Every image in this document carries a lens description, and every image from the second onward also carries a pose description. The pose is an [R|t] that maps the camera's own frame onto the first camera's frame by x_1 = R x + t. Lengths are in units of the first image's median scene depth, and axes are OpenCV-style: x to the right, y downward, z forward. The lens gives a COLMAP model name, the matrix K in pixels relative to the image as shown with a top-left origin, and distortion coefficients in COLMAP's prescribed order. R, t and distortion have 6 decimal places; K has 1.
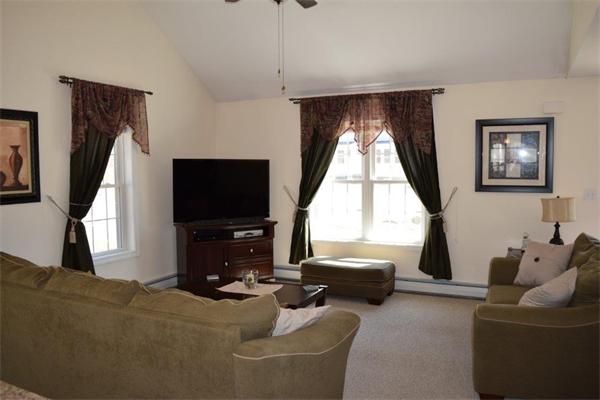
lens RADIAL K [[476.5, 0, 301.1], [0, 476.5, 197.8], [0, 0, 1]] dist [-0.090484, 0.001935]
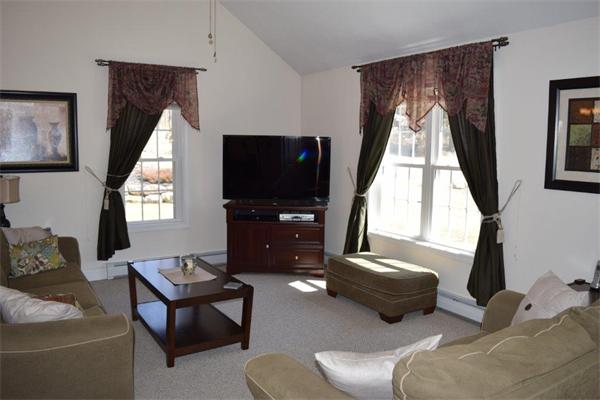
lens RADIAL K [[476.5, 0, 301.1], [0, 476.5, 197.8], [0, 0, 1]] dist [-0.090484, 0.001935]
pose [[0.845841, 0.077499, -0.527776, 0.419464], [-0.052973, 0.996703, 0.061460, -0.021335], [0.530799, -0.024028, 0.847157, 0.245904]]
